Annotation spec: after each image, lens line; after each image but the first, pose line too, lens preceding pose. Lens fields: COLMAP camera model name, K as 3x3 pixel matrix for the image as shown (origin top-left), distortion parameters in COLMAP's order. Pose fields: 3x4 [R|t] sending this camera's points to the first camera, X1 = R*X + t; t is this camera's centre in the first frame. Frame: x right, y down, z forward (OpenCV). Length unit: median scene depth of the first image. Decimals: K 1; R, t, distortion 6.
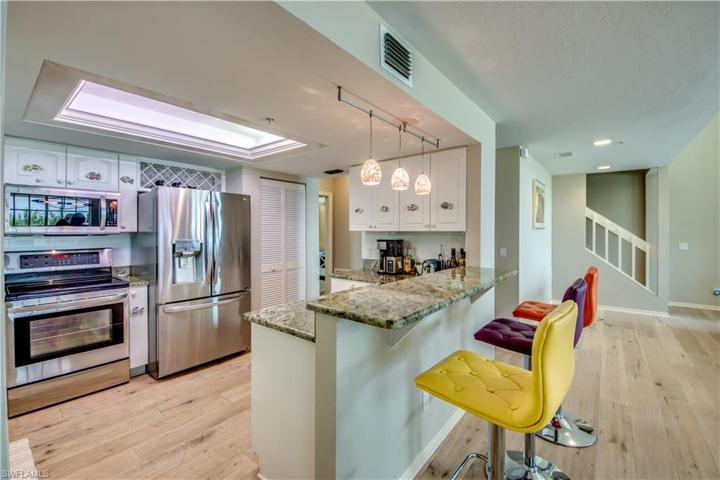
lens RADIAL K [[301.8, 0, 362.8], [0, 301.8, 239.3], [0, 0, 1]] dist [0.000906, -0.014066]
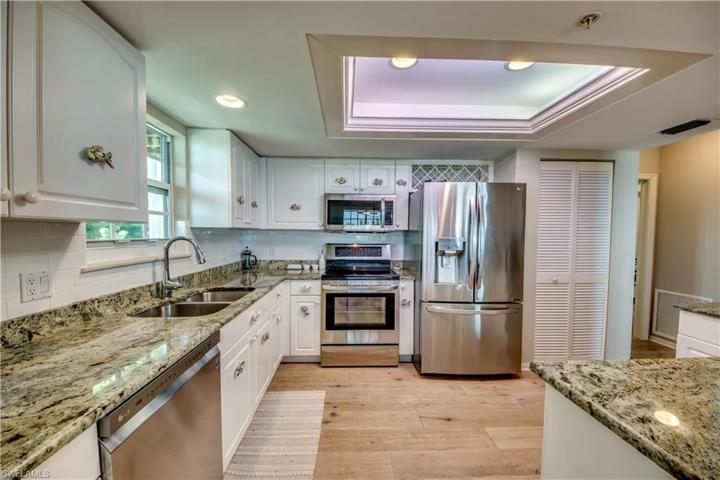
lens RADIAL K [[303.4, 0, 347.6], [0, 303.4, 237.3], [0, 0, 1]] dist [0.074433, -0.035420]
pose [[0.653821, 0.020246, -0.756378, -0.062911], [-0.027434, 0.999619, 0.003043, 0.004711], [0.756152, 0.018761, 0.654127, 0.122581]]
